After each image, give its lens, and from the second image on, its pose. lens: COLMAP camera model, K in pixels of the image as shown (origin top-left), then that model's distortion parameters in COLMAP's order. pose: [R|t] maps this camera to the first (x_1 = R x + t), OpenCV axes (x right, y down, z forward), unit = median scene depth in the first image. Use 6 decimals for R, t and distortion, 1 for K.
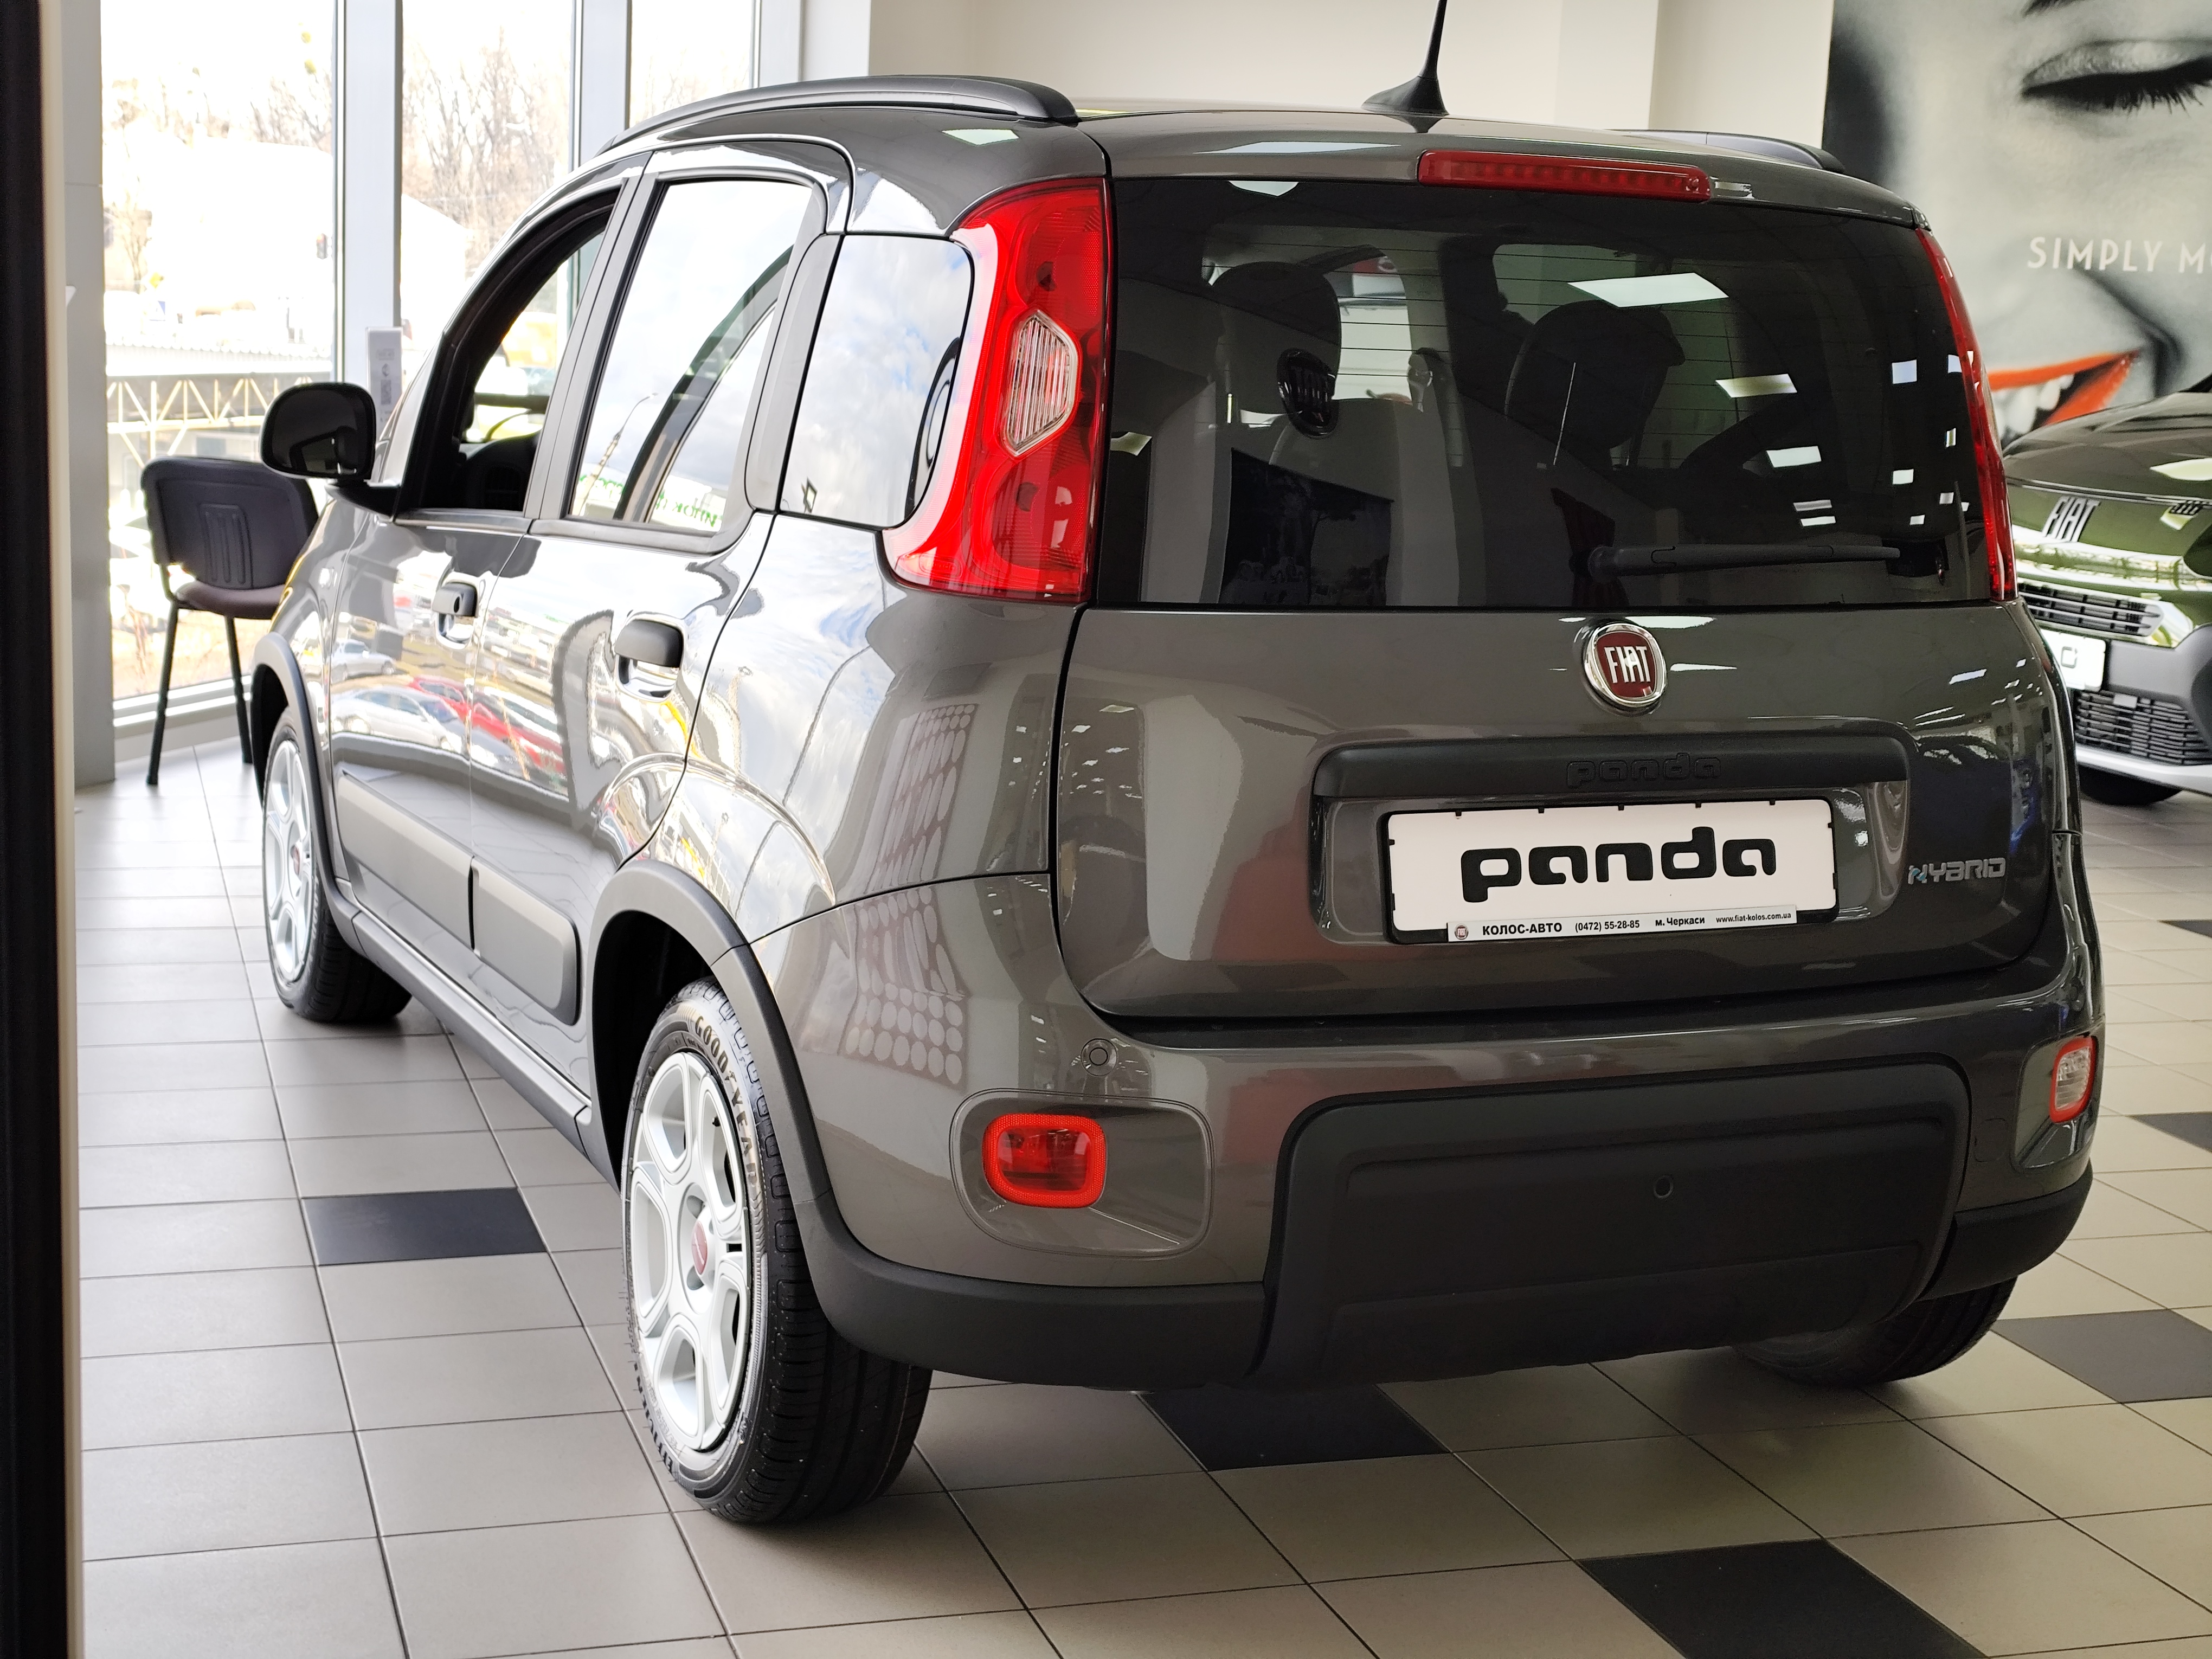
lens RADIAL K [[2996.5, 0, 1023.9], [0, 2996.5, 829.4], [0, 0, 1]] dist [0.023742, -0.081435]
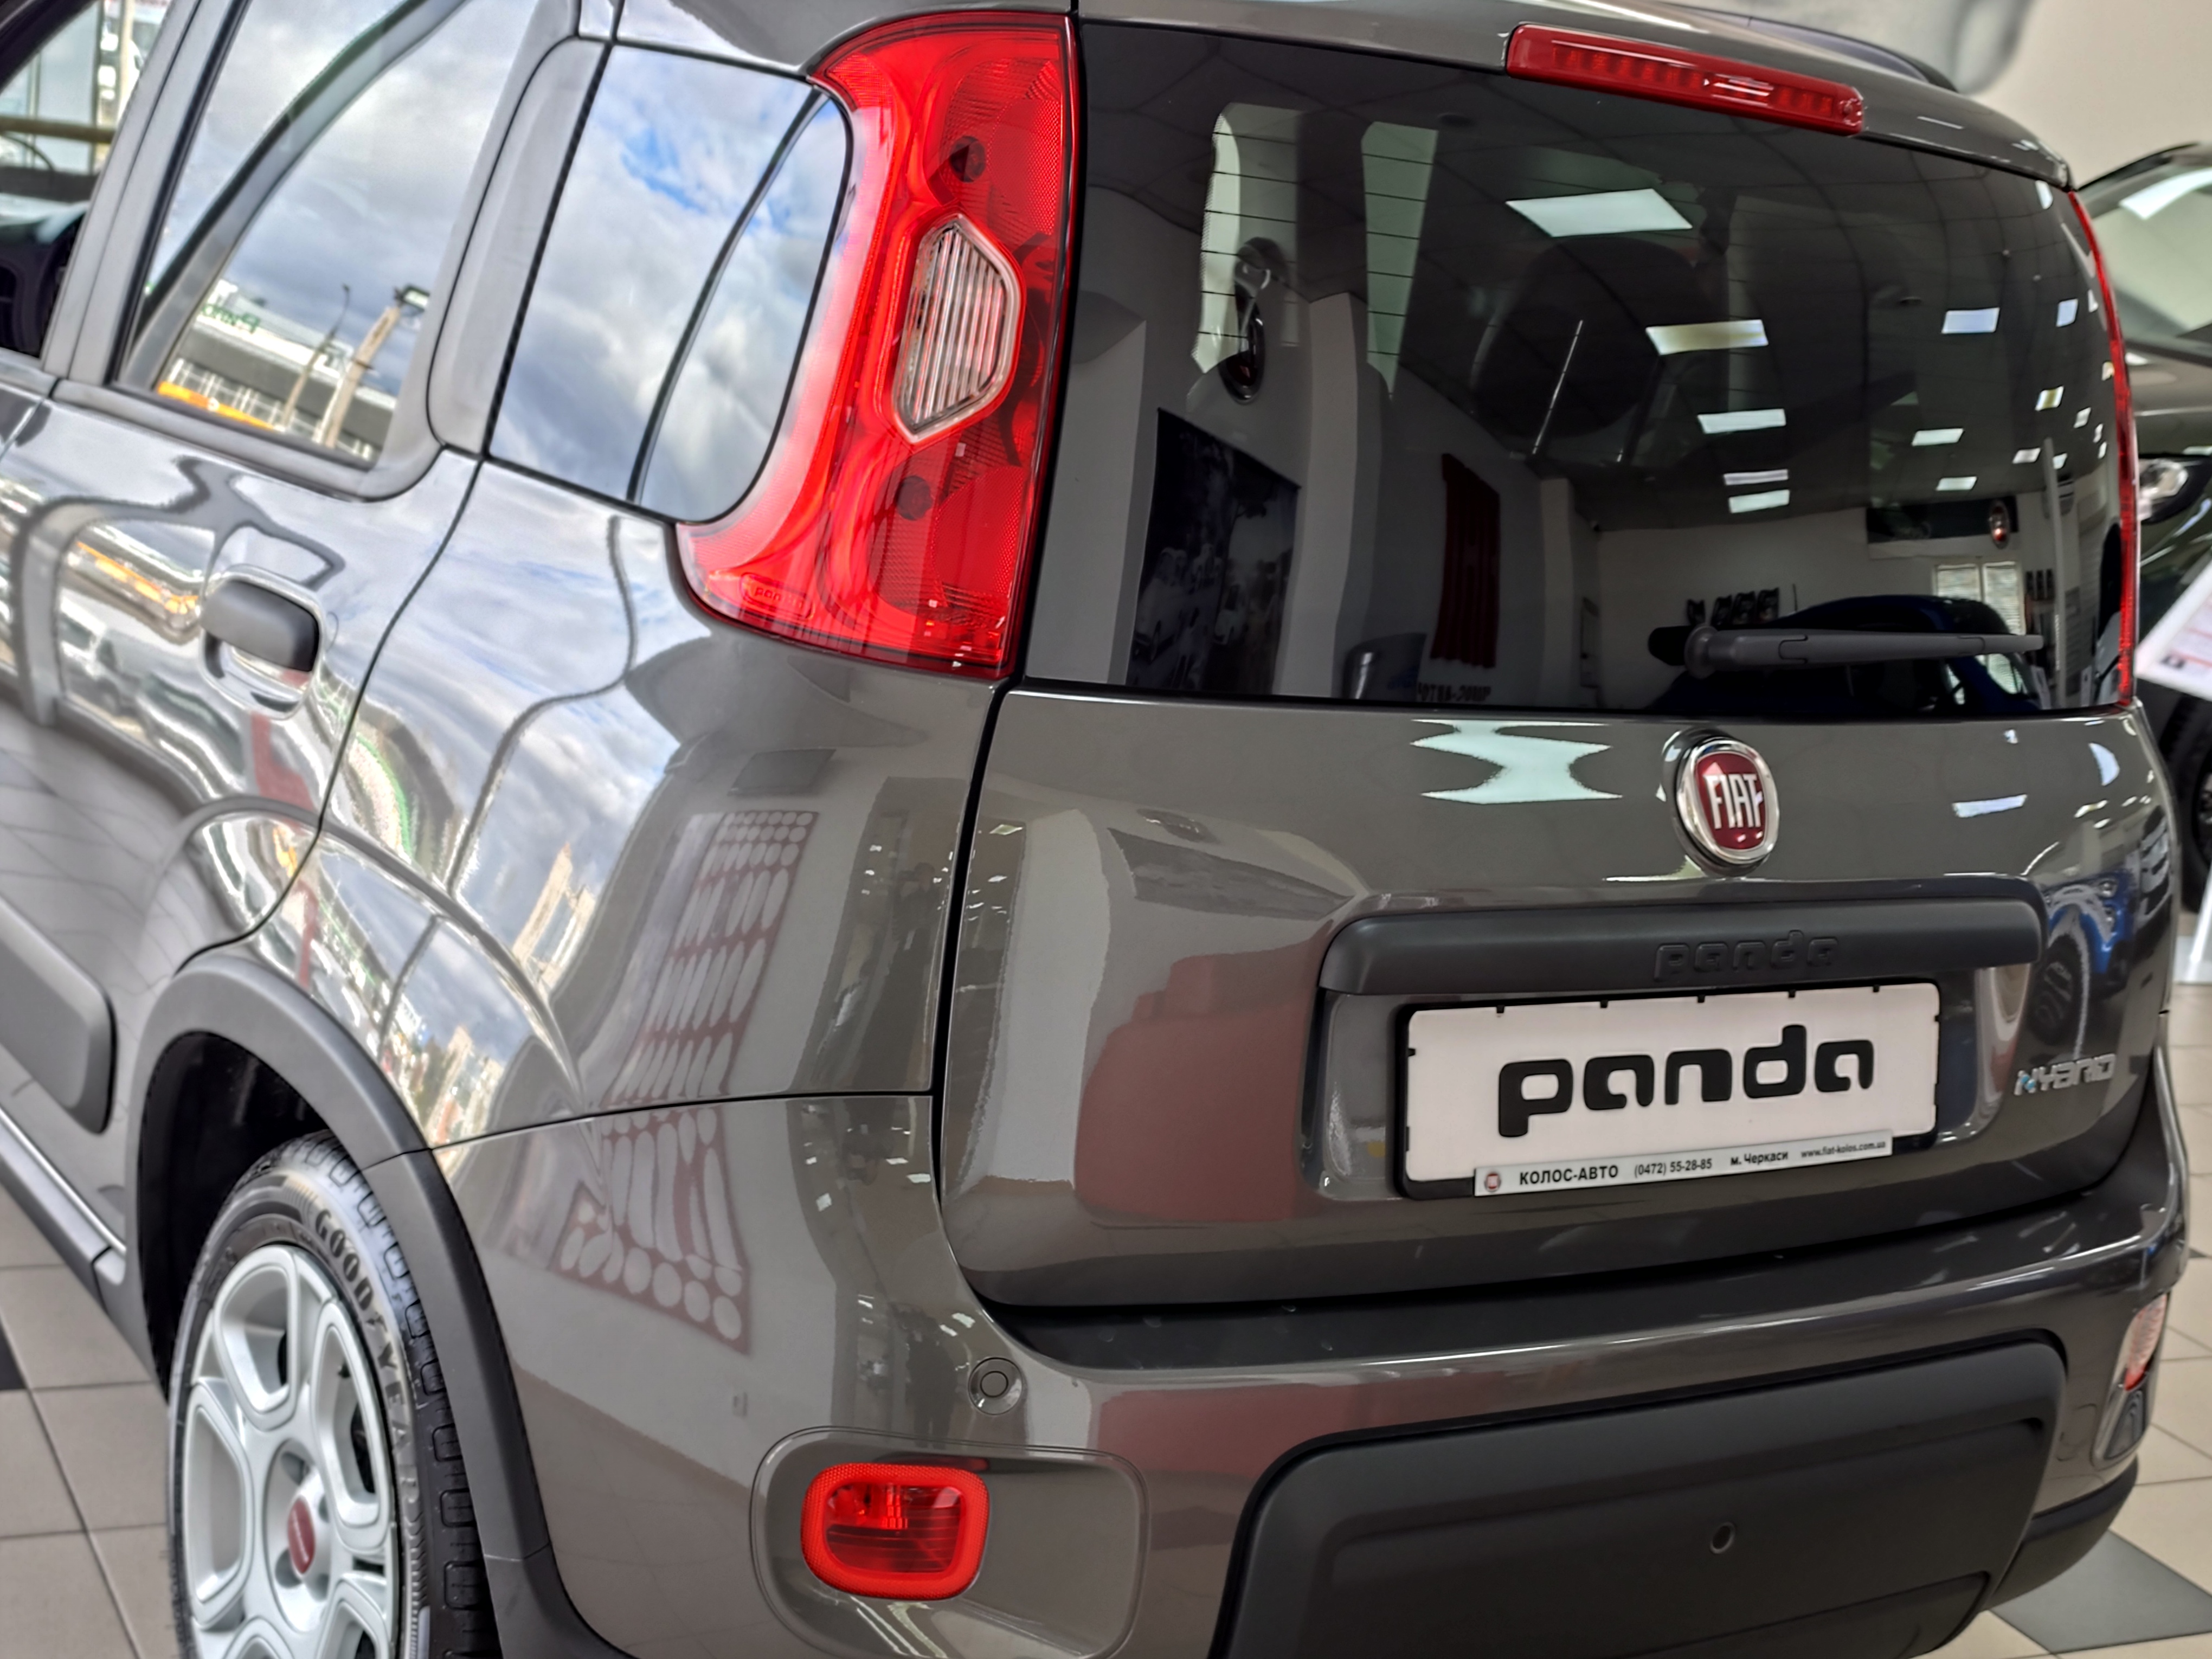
lens RADIAL K [[3019.1, 0, 1098.8], [0, 3019.1, 864.1], [0, 0, 1]] dist [0.034695, -0.048833]
pose [[0.977308, 0.056510, 0.204145, -0.084825], [-0.073105, 0.994525, 0.074677, -0.079797], [-0.198807, -0.087906, 0.976088, 0.326864]]
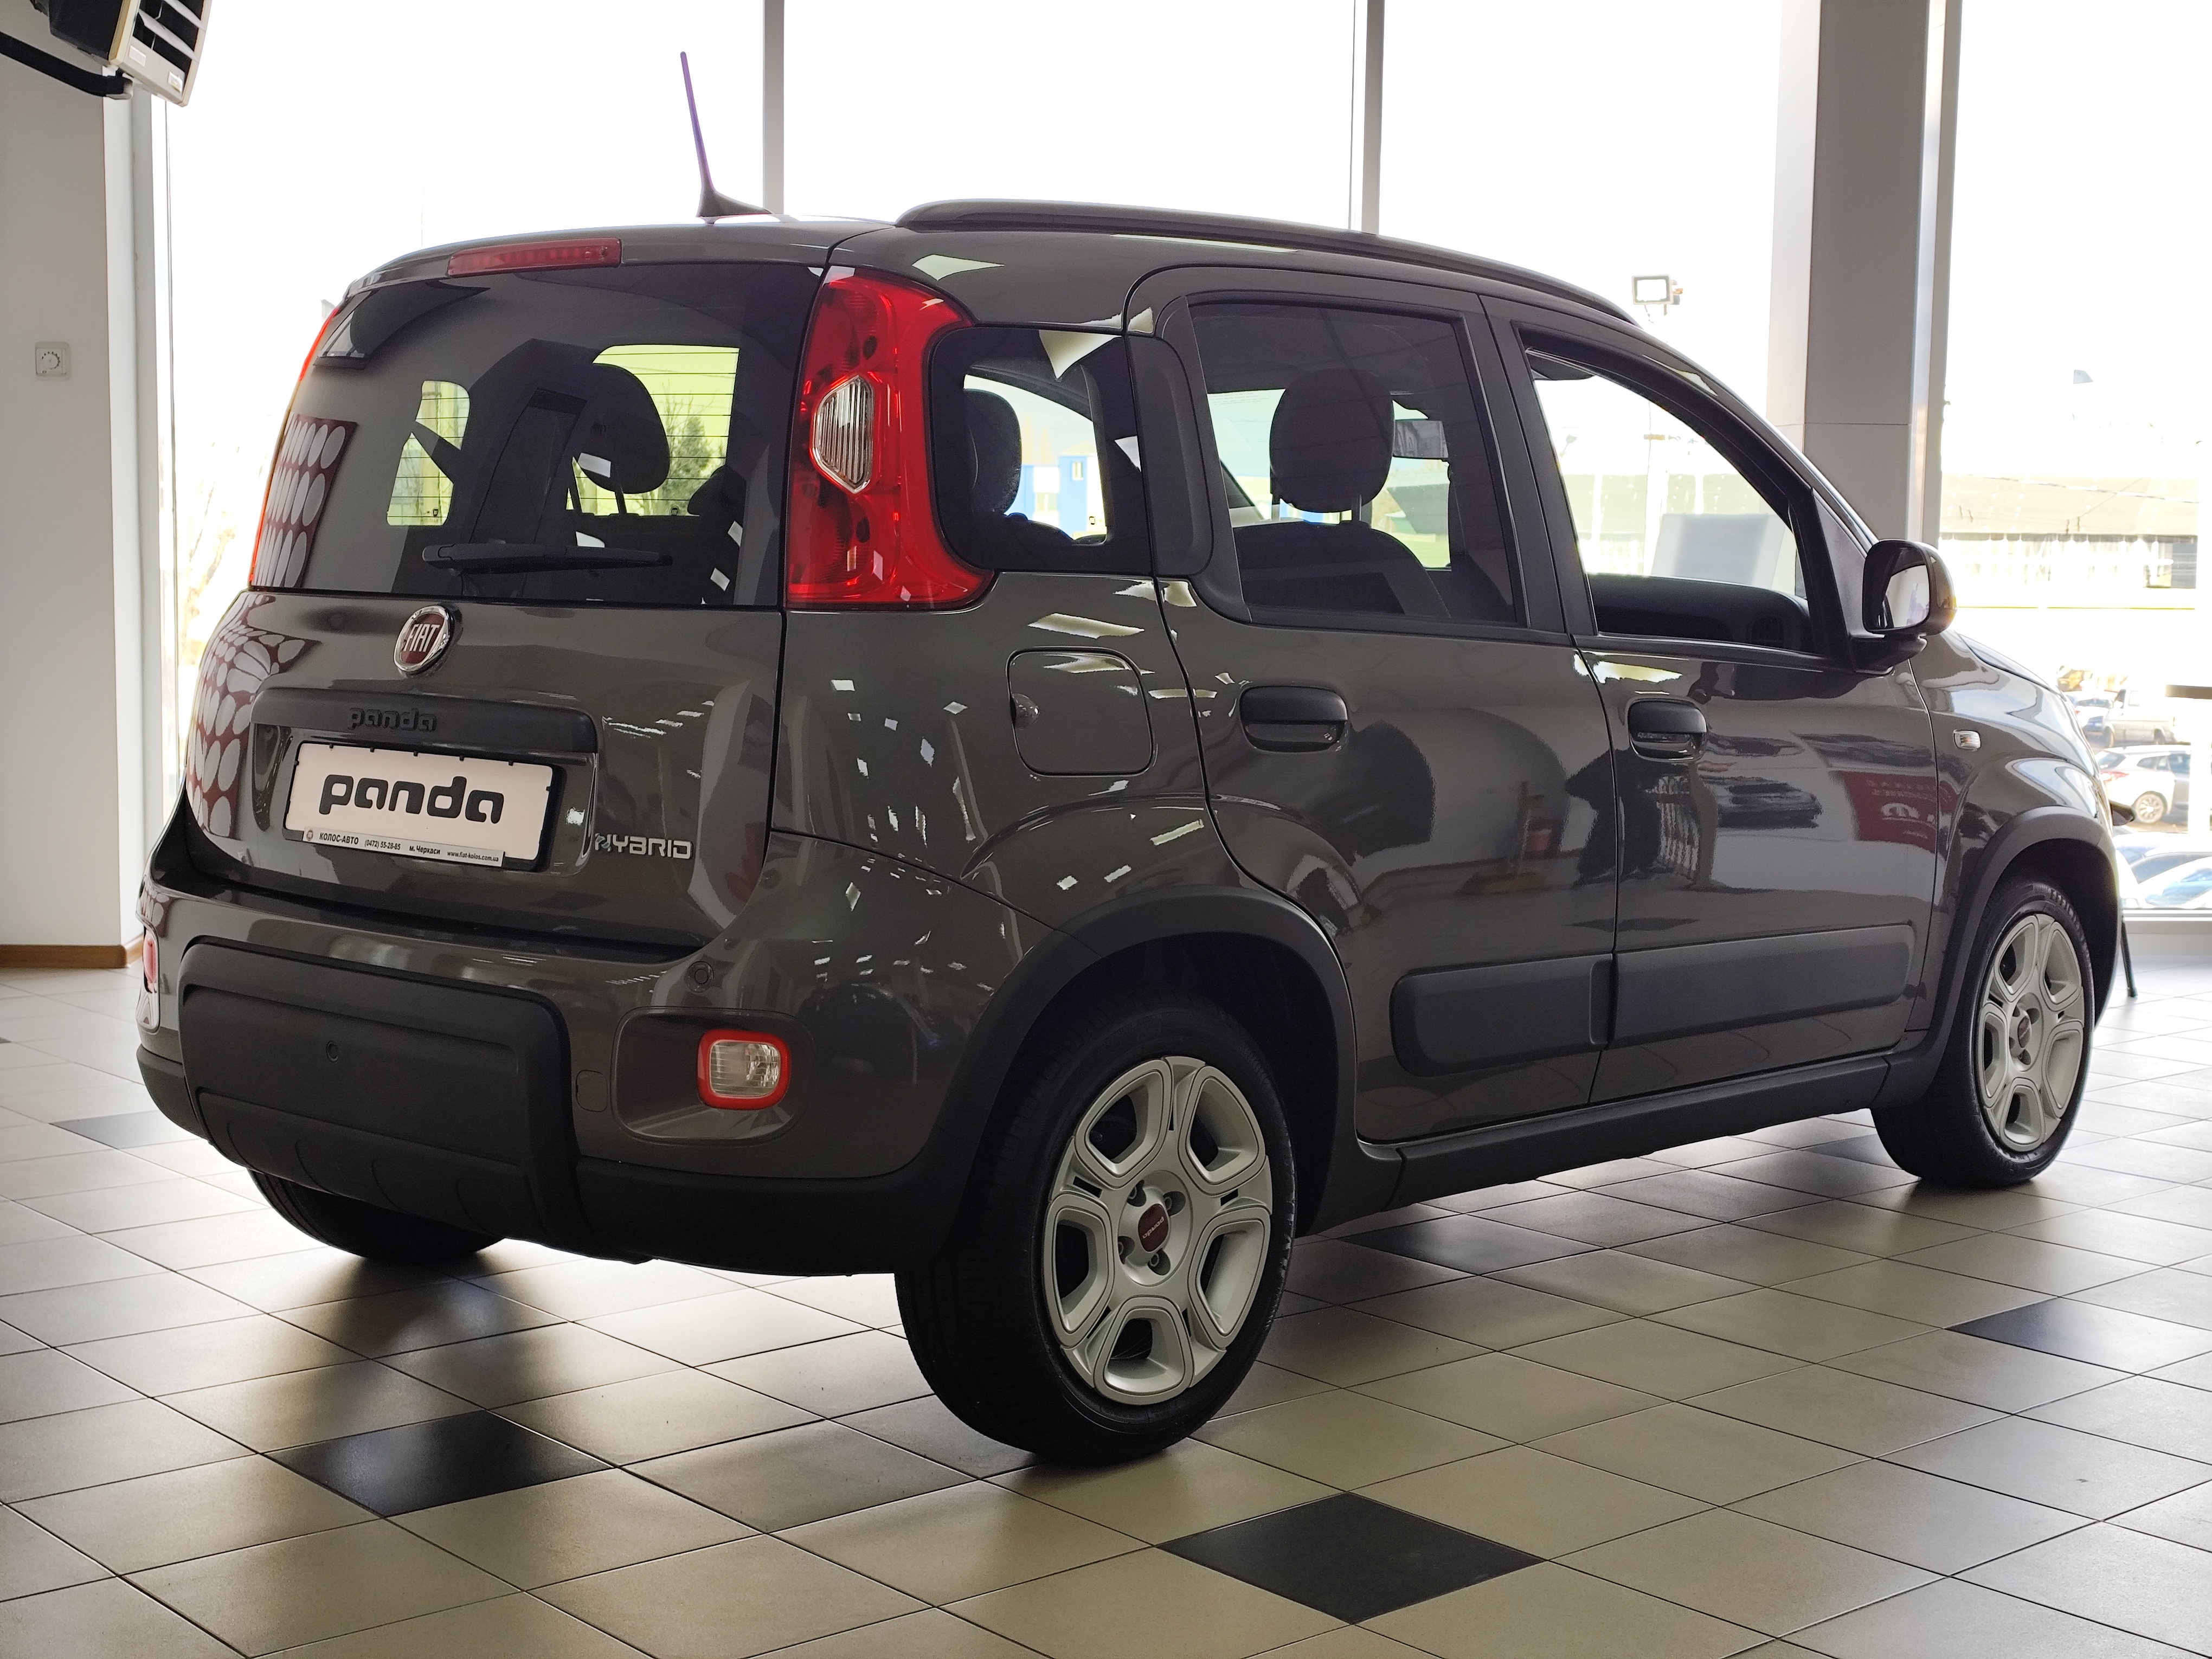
lens RADIAL K [[2902.3, 0, 1106.0], [0, 2902.3, 829.5], [0, 0, 1]] dist [0.314310, -0.000446]
pose [[0.413658, 0.048713, -0.909128, 1.393742], [-0.158008, 0.987255, -0.018995, 0.001560], [0.896616, 0.151507, 0.416083, 0.733804]]
